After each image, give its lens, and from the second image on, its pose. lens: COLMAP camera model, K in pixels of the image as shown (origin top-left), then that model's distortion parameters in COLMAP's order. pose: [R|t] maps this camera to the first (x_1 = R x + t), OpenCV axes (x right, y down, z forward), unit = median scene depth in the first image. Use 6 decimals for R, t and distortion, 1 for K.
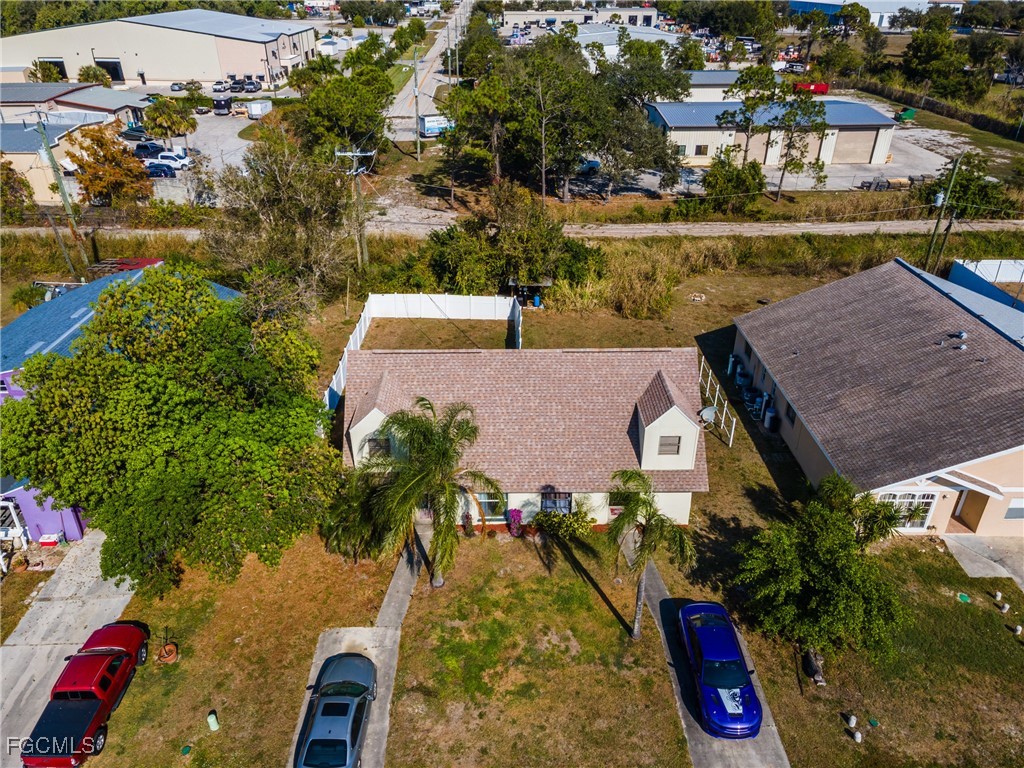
lens RADIAL K [[749.1, 0, 506.3], [0, 749.1, 397.6], [0, 0, 1]] dist [0.037053, 0.015857]
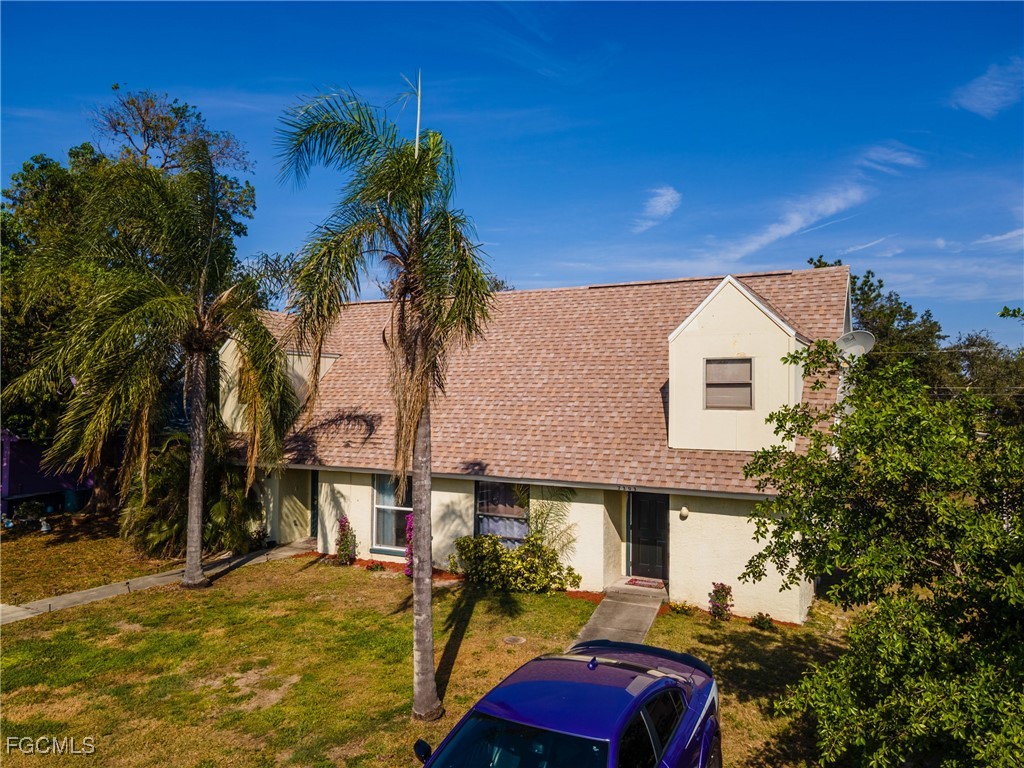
lens RADIAL K [[749.1, 0, 506.9], [0, 749.1, 392.1], [0, 0, 1]] dist [0.037053, 0.015857]
pose [[0.873044, 0.002922, -0.487634, 0.345355], [-0.251934, 0.858892, -0.445908, 0.320402], [0.417522, 0.512148, 0.750586, 0.670750]]
